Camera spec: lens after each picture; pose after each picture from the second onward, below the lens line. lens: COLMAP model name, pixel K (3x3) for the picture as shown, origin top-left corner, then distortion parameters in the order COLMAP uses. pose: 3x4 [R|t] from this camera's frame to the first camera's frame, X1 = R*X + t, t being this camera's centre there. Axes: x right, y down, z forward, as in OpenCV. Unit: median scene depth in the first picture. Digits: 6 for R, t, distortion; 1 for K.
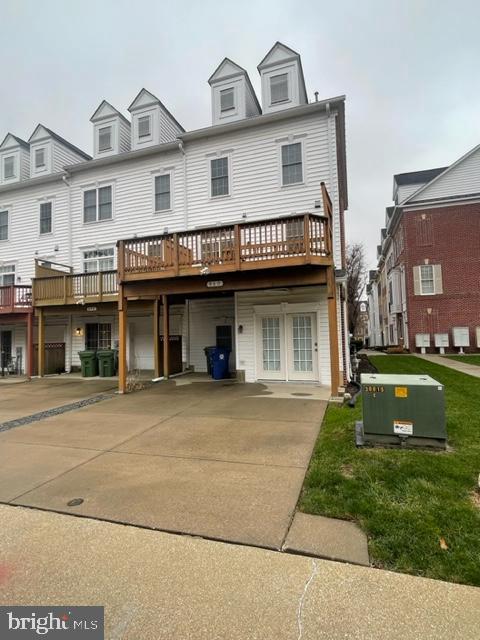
lens RADIAL K [[337.3, 0, 240.0], [0, 337.3, 320.0], [0, 0, 1]] dist [0.001676, 0.000352]
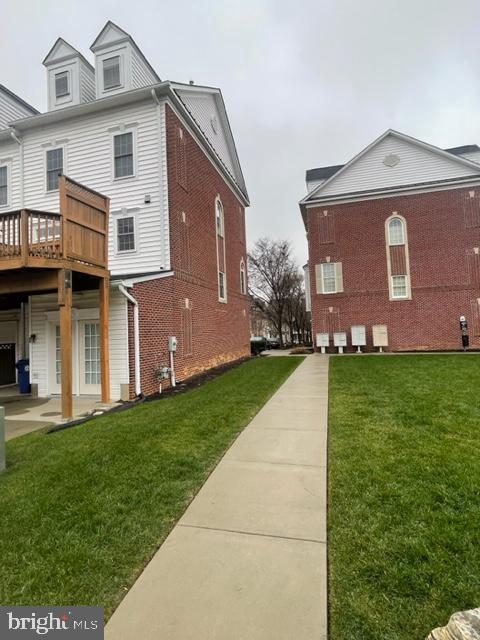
lens RADIAL K [[333.4, 0, 240.6], [0, 333.4, 318.2], [0, 0, 1]] dist [0.010893, 0.000461]
pose [[0.998924, -0.015289, 0.043788, 0.394403], [0.015020, 0.999866, 0.006462, -0.018163], [-0.043881, -0.005797, 0.999020, 0.065277]]
